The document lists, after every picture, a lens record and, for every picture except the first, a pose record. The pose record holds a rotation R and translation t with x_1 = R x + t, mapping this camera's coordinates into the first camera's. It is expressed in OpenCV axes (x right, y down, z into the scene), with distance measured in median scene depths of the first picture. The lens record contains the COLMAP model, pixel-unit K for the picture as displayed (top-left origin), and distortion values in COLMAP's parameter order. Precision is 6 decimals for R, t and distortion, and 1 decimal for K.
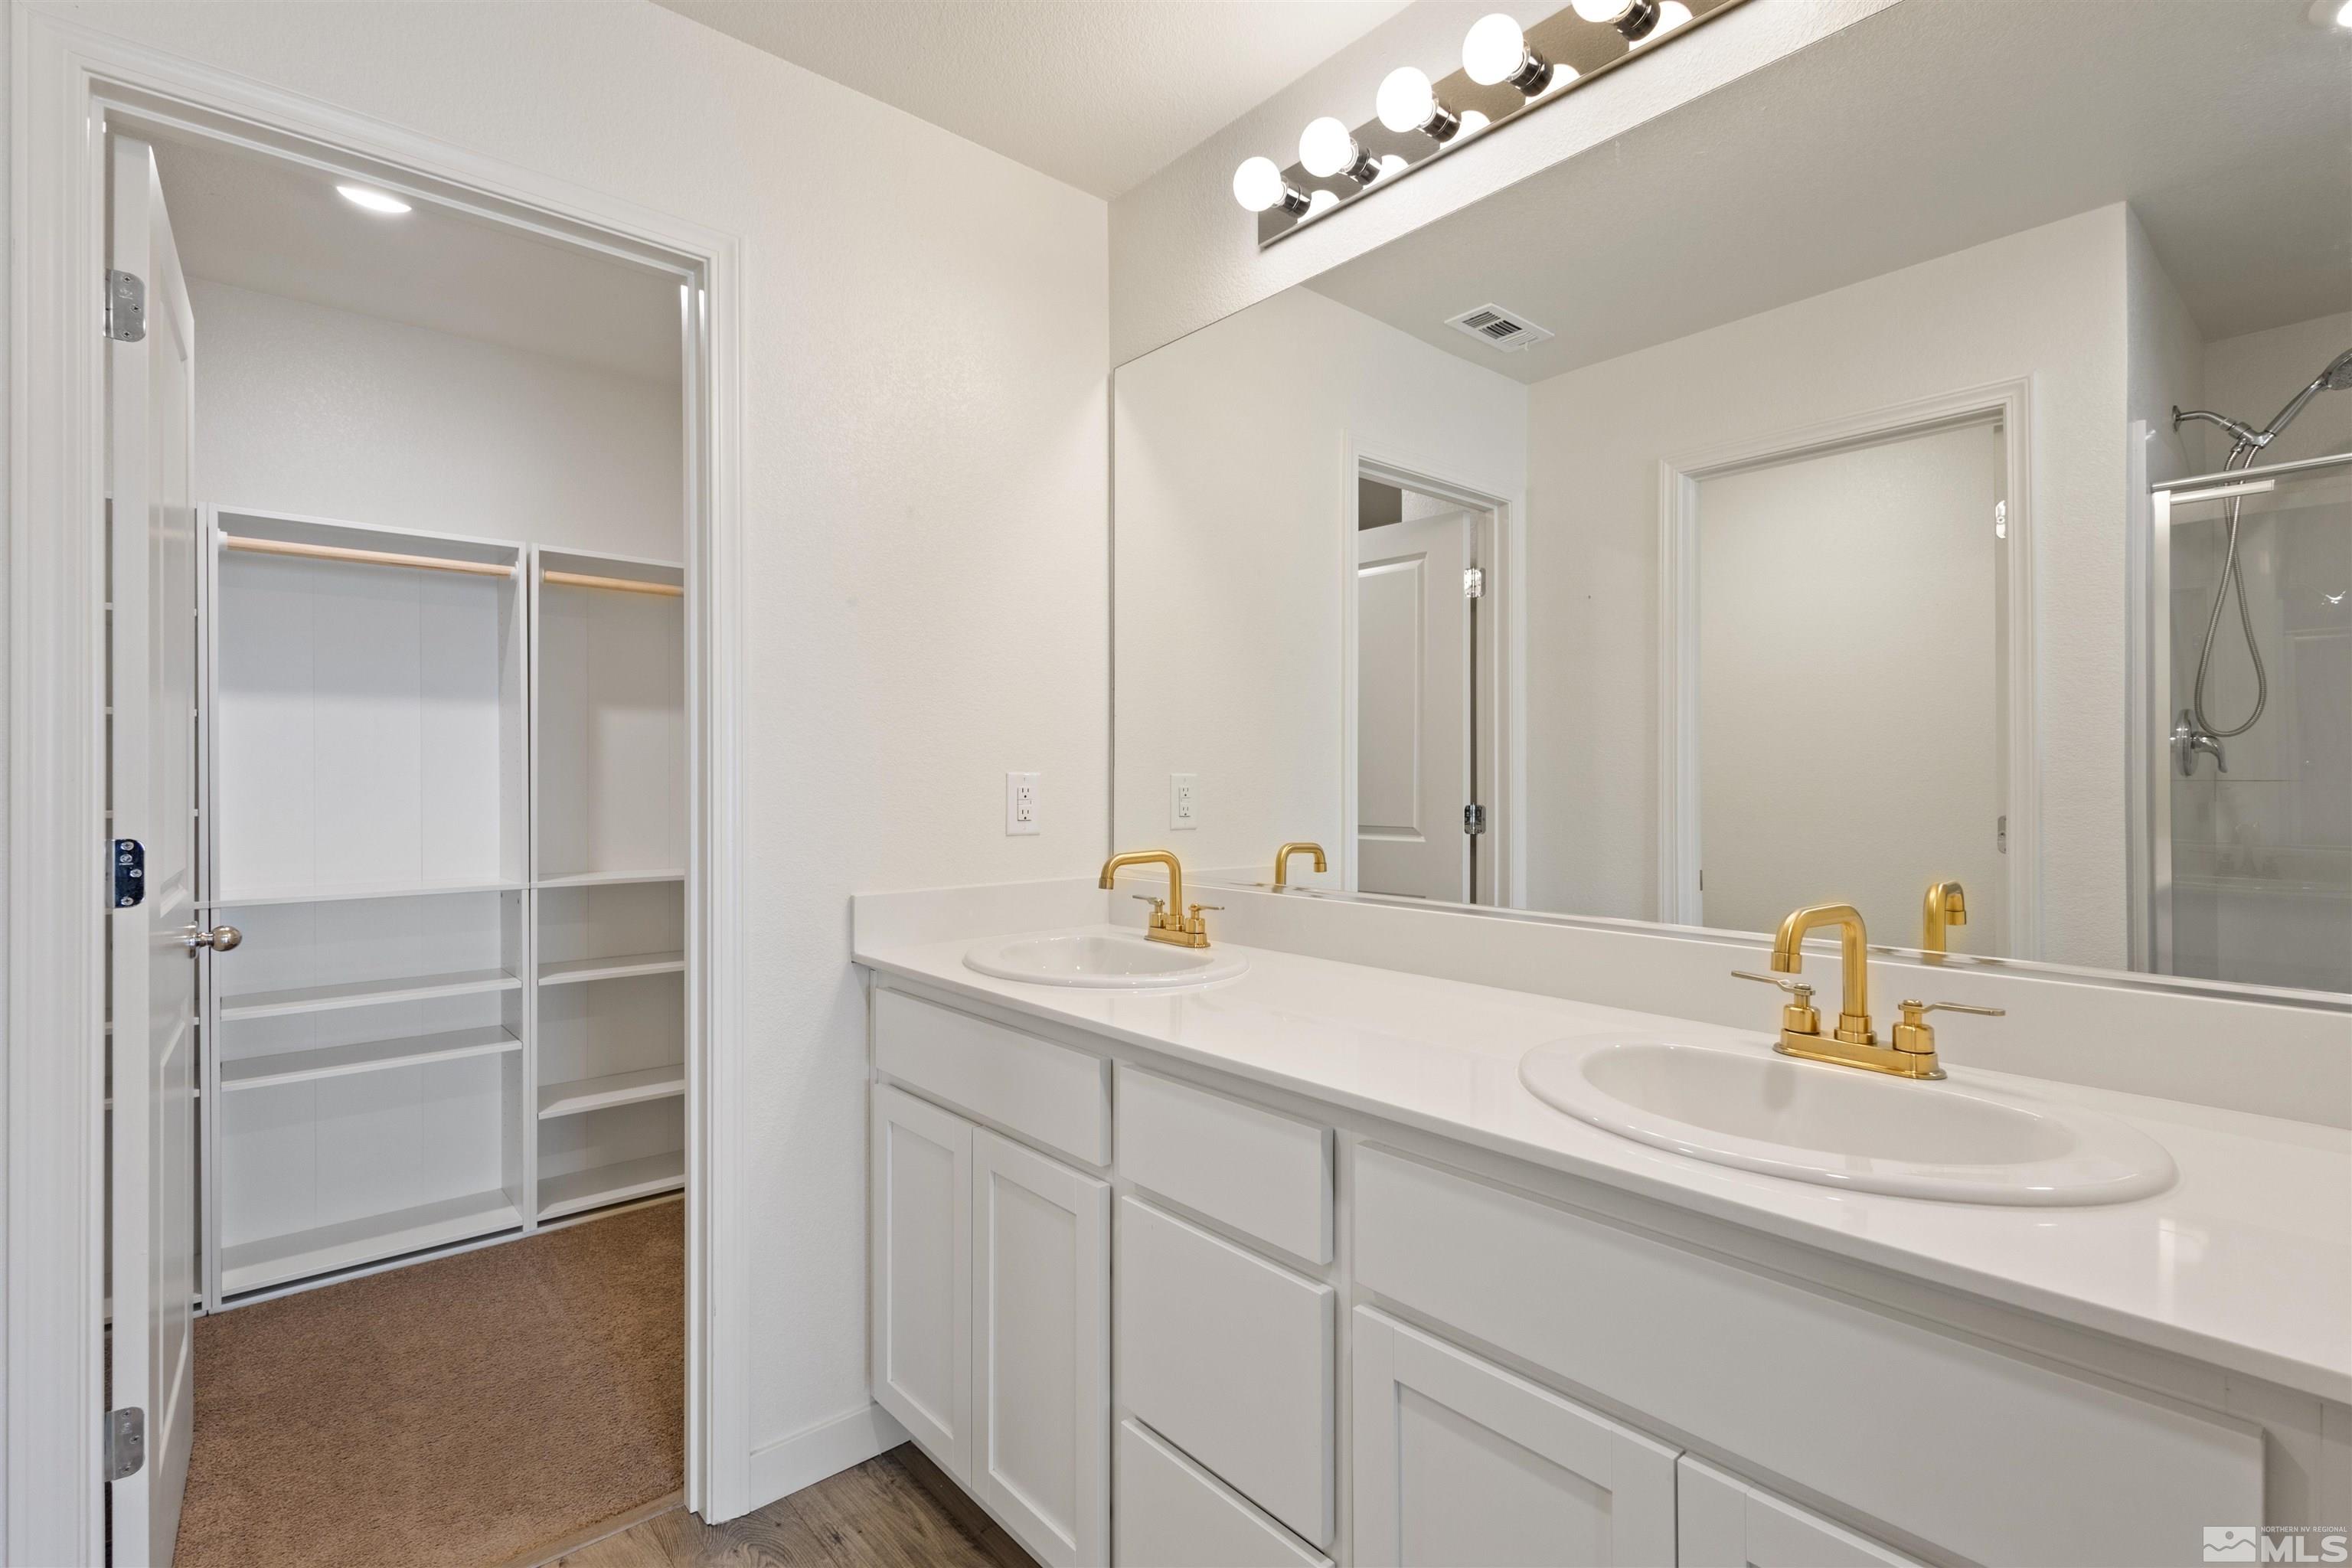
lens RADIAL K [[1088.7, 0, 1168.9], [0, 1088.7, 778.4], [0, 0, 1]] dist [0.008201, -0.000799]
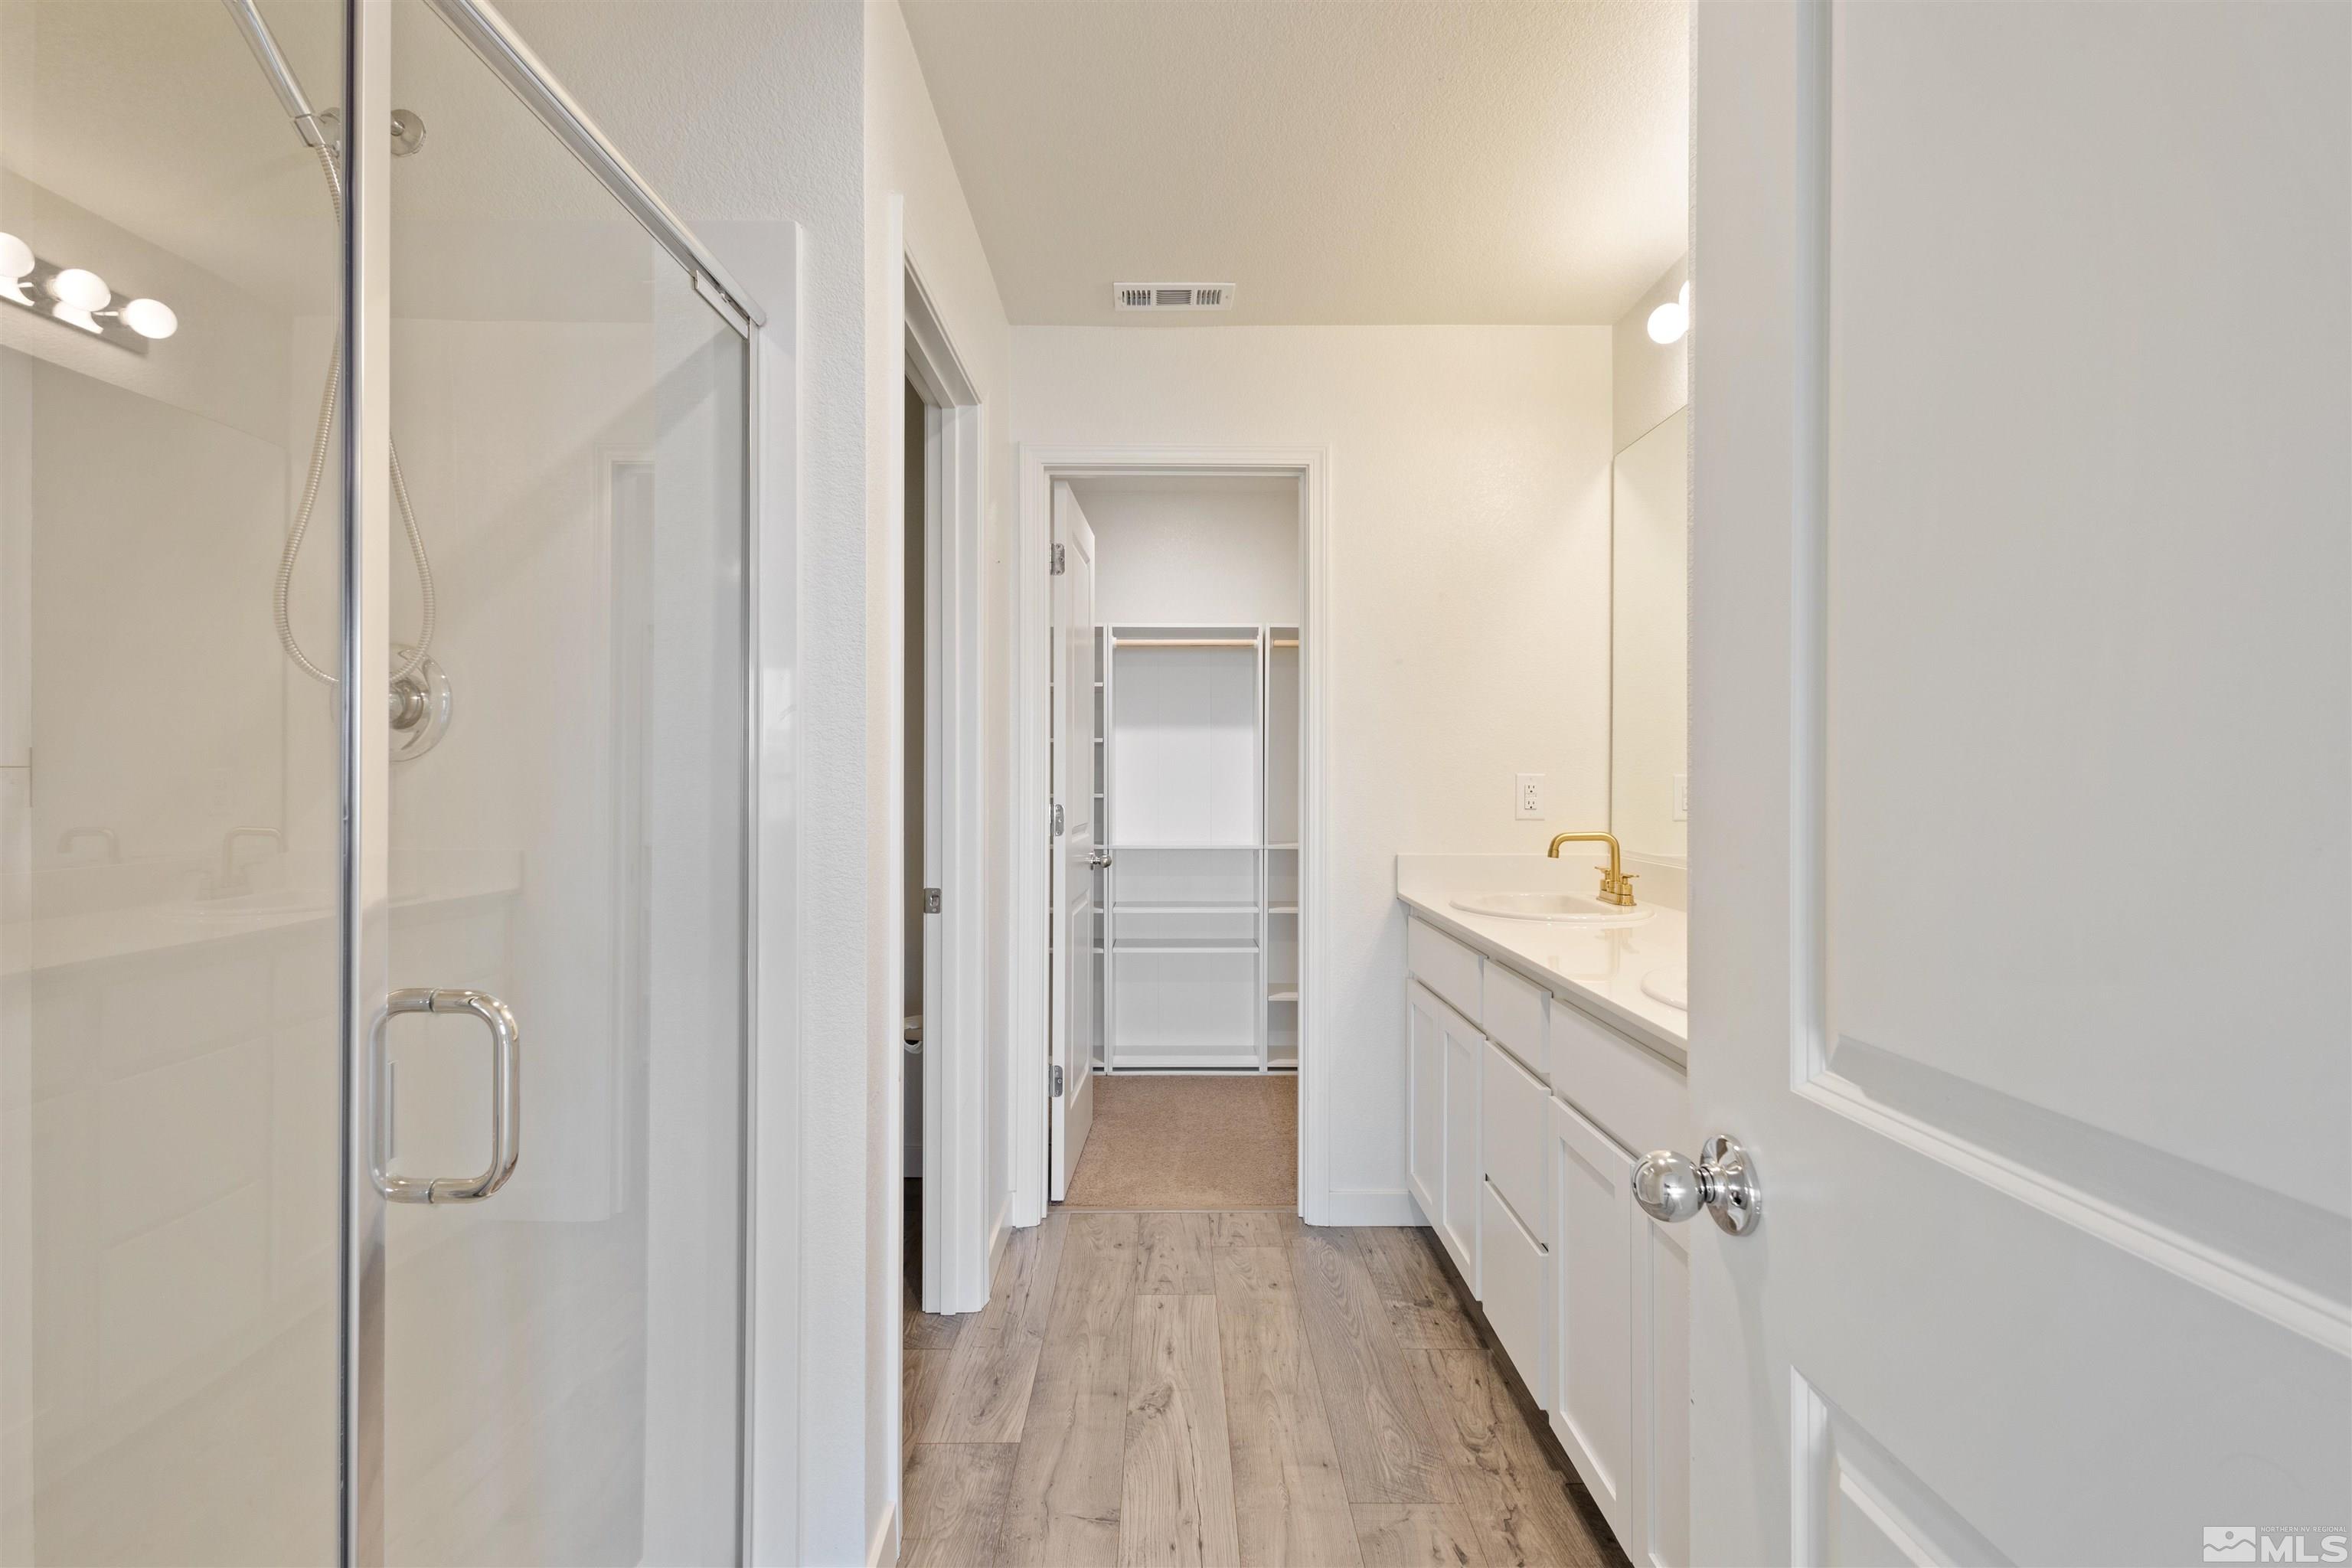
lens RADIAL K [[1088.7, 0, 1168.9], [0, 1088.7, 778.4], [0, 0, 1]] dist [0.008201, -0.000799]
pose [[0.757500, 0.001536, -0.652834, 0.449485], [0.000310, 0.999996, 0.002713, -0.003876], [0.652836, -0.002258, 0.757496, -0.352056]]
